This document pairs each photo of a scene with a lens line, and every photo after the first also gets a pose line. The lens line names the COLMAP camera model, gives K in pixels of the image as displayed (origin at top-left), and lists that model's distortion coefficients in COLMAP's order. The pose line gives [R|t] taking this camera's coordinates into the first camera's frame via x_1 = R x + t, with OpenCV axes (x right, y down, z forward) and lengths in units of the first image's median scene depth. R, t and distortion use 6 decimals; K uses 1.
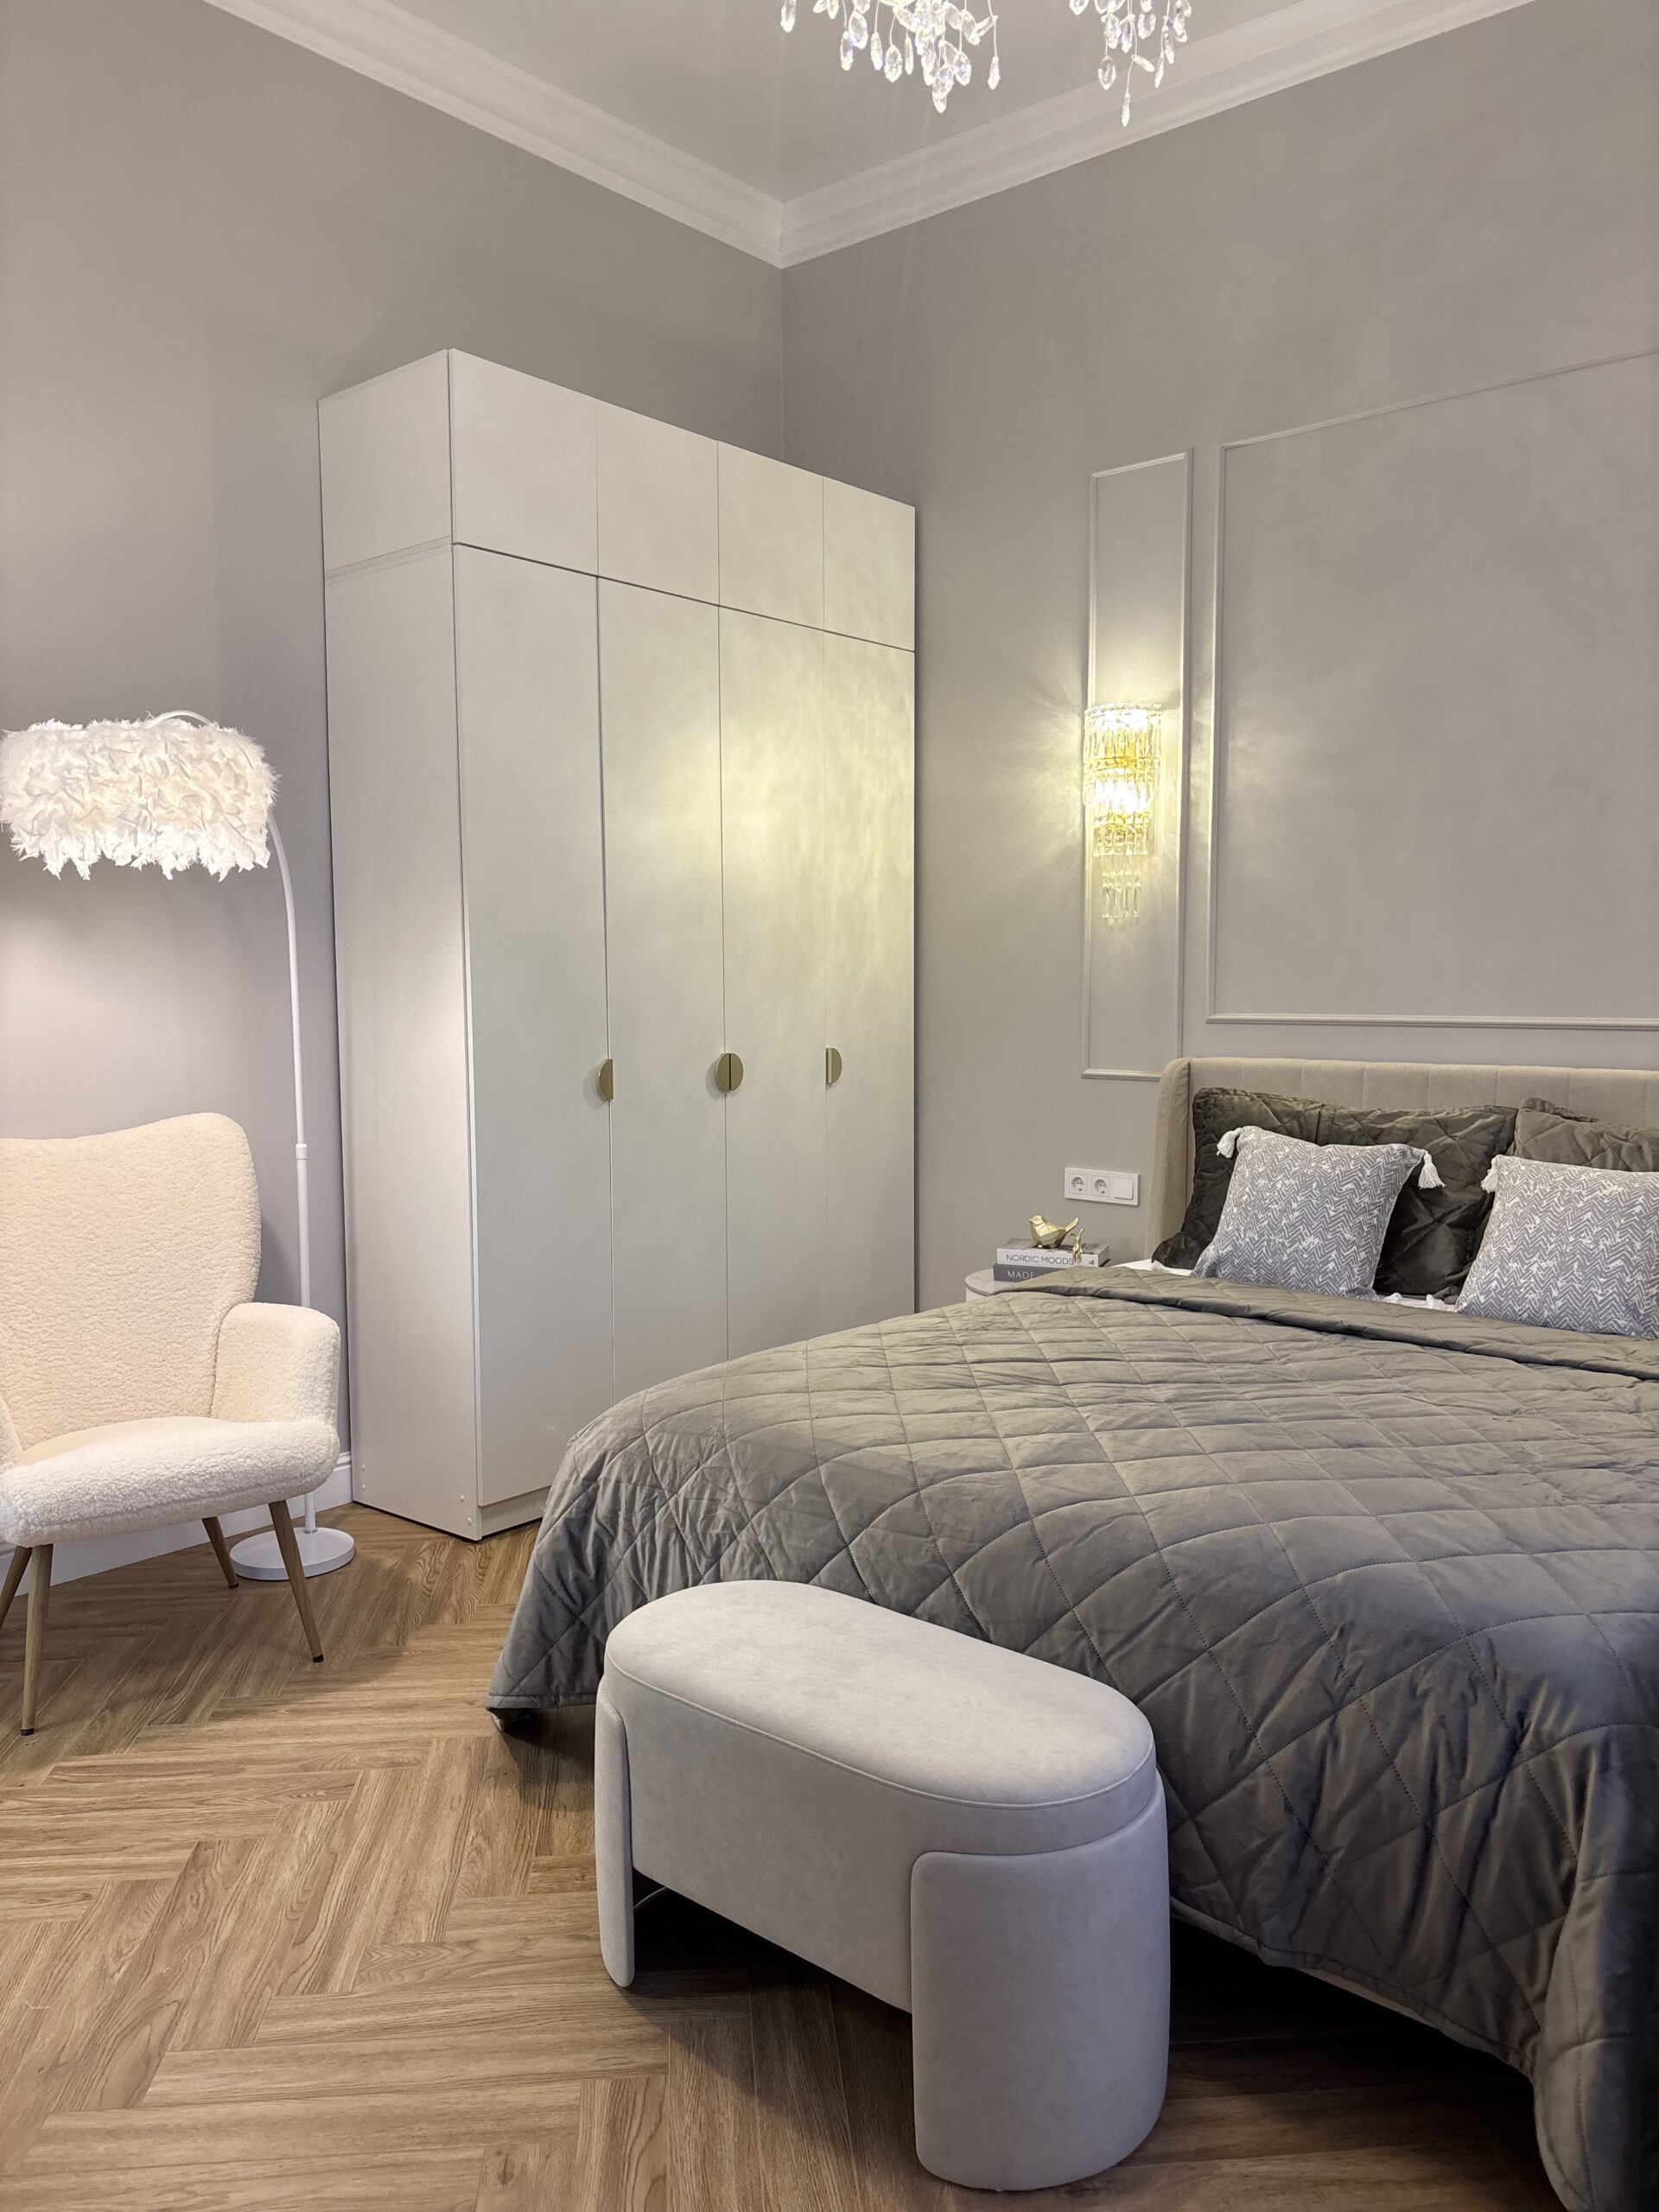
lens RADIAL K [[1666.9, 0, 830.9], [0, 1666.9, 1075.2], [0, 0, 1]] dist [0.005498, -0.000982]
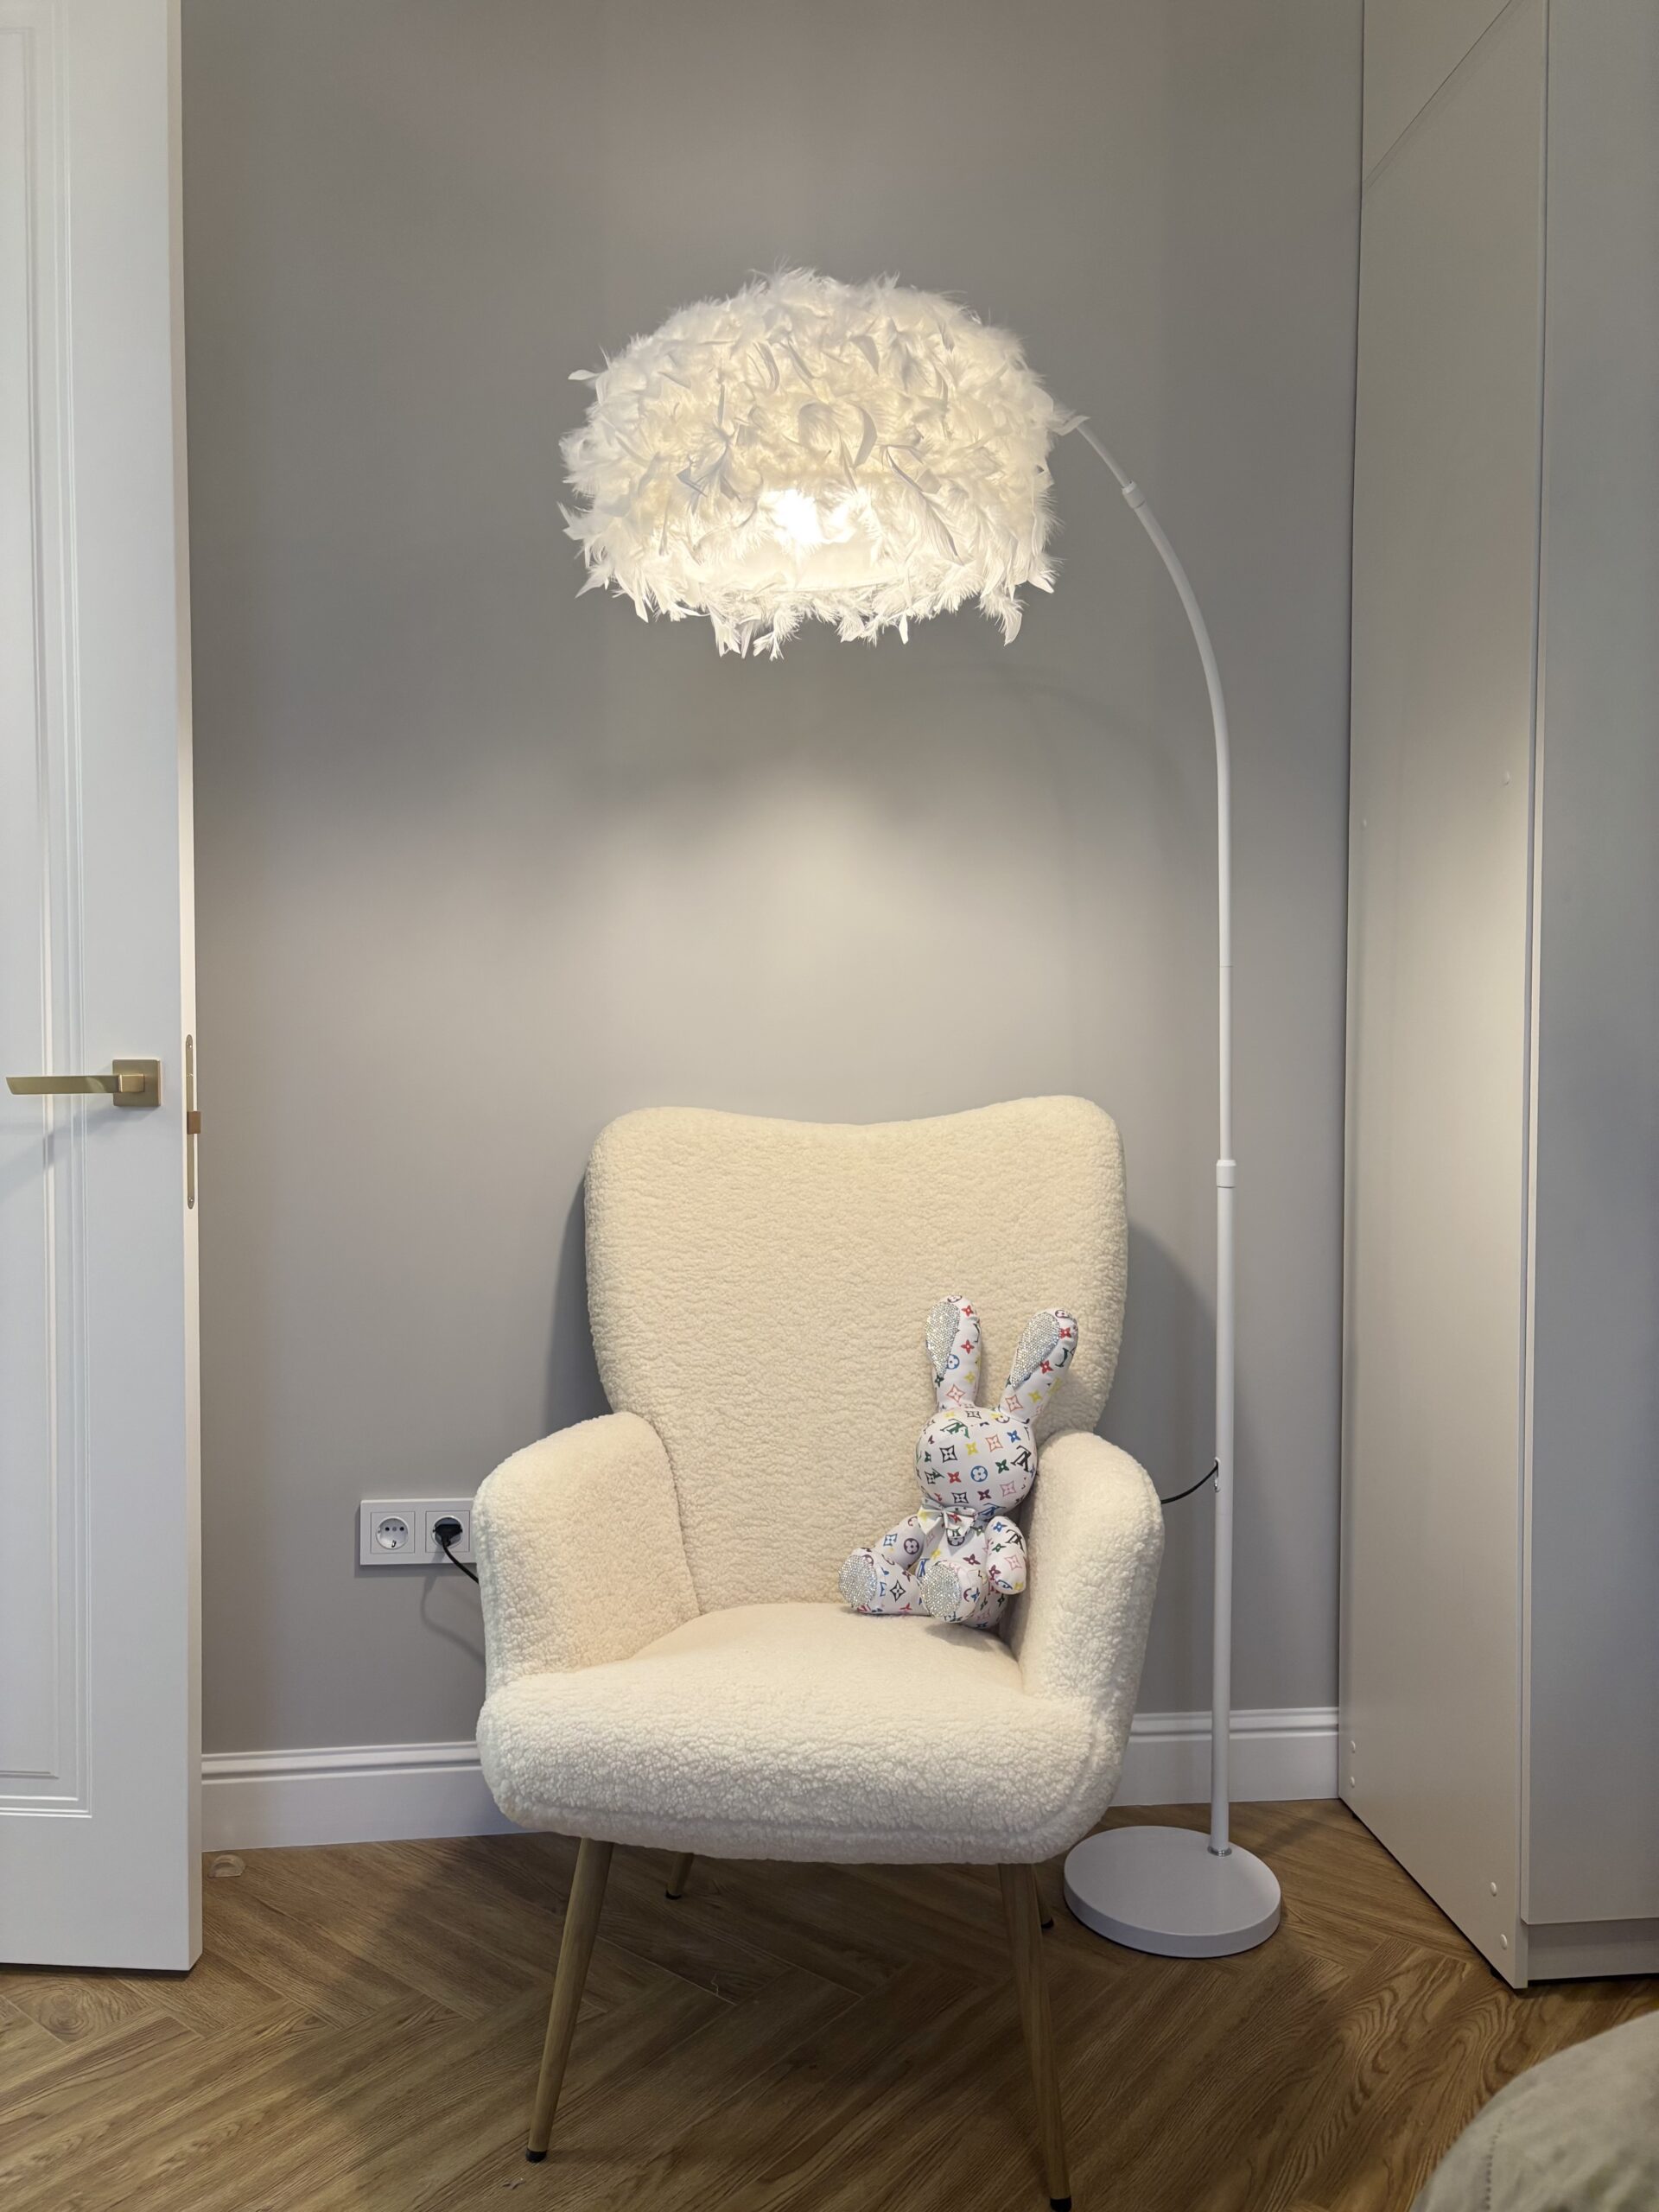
lens RADIAL K [[1666.9, 0, 830.9], [0, 1666.9, 1075.2], [0, 0, 1]] dist [0.005498, -0.000982]
pose [[0.724054, 0.021867, -0.689396, -0.026502], [-0.048507, 0.998637, -0.019270, 0.031903], [0.688035, 0.047393, 0.724128, 0.530395]]
